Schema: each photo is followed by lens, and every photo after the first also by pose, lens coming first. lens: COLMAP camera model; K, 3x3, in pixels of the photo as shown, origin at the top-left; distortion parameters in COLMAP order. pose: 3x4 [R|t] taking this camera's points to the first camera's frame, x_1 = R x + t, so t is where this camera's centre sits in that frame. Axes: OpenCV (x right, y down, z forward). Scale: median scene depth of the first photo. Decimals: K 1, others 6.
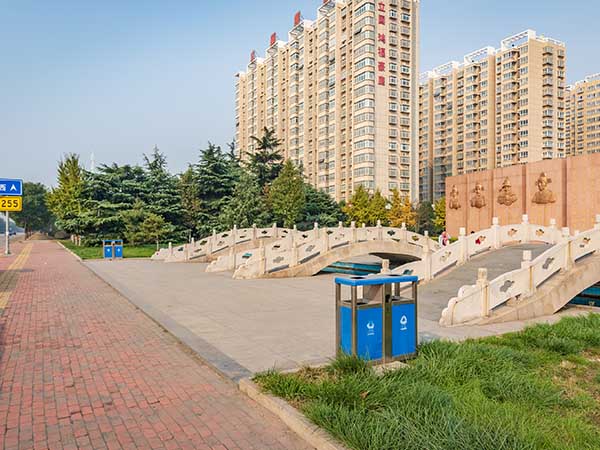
lens RADIAL K [[755.6, 0, 300.0], [0, 755.6, 225.0], [0, 0, 1]] dist [0.162430, -0.020596]
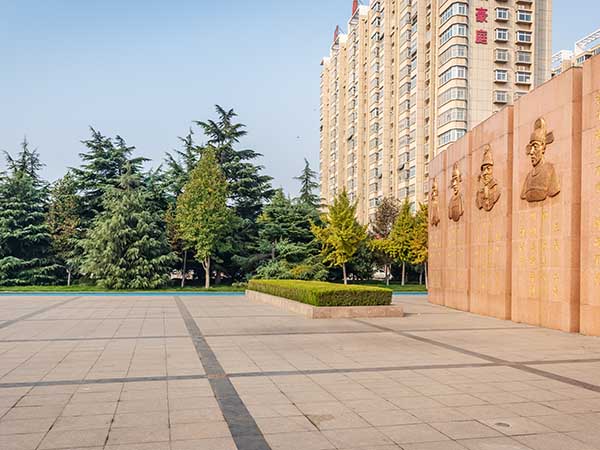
lens RADIAL K [[755.6, 0, 300.0], [0, 755.6, 225.0], [0, 0, 1]] dist [0.162430, -0.020596]
pose [[0.934286, -0.012613, -0.356301, 0.191711], [-0.005498, 0.998745, -0.049774, 0.001170], [0.356481, 0.048463, 0.933045, 0.347354]]
